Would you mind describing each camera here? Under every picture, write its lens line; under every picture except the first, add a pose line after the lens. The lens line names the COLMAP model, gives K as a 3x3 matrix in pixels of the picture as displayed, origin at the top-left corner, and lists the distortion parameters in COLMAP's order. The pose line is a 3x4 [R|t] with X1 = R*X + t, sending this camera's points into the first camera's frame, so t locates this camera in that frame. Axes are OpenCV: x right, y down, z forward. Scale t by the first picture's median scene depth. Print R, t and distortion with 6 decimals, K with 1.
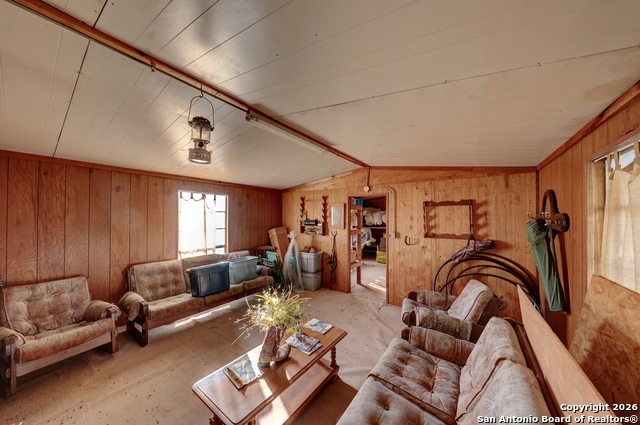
lens RADIAL K [[215.9, 0, 324.0], [0, 215.9, 214.7], [0, 0, 1]] dist [0.000075, -0.000011]
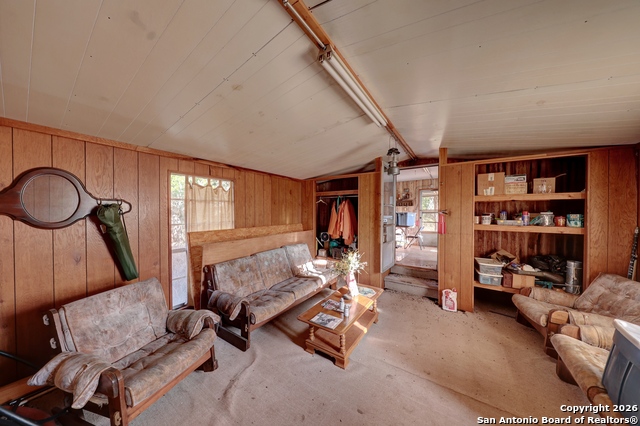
lens RADIAL K [[198.2, 0, 320.0], [0, 198.2, 213.0], [0, 0, 1]] dist [-0.000297, -0.000047]
pose [[-0.999673, -0.010191, -0.023460, 0.016410], [-0.010202, 0.999948, 0.000350, 0.031844], [0.023455, 0.000589, -0.999725, 1.195077]]
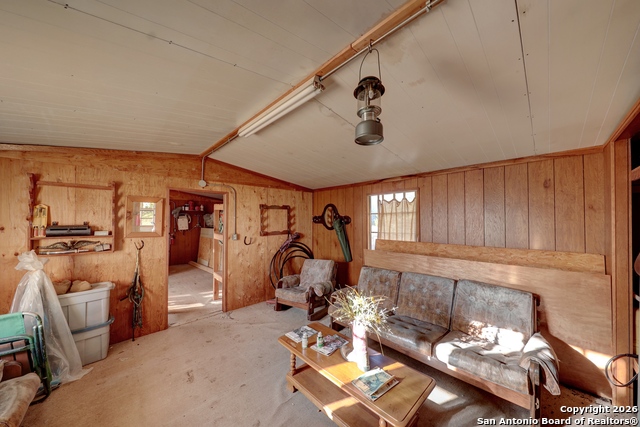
lens RADIAL K [[215.9, 0, 324.0], [0, 215.9, 215.7], [0, 0, 1]] dist [0.000075, -0.000011]
pose [[0.176653, 0.008106, 0.984240, -0.604638], [-0.005083, 0.999960, -0.007324, 0.005046], [-0.984260, -0.003709, 0.176687, 0.476763]]
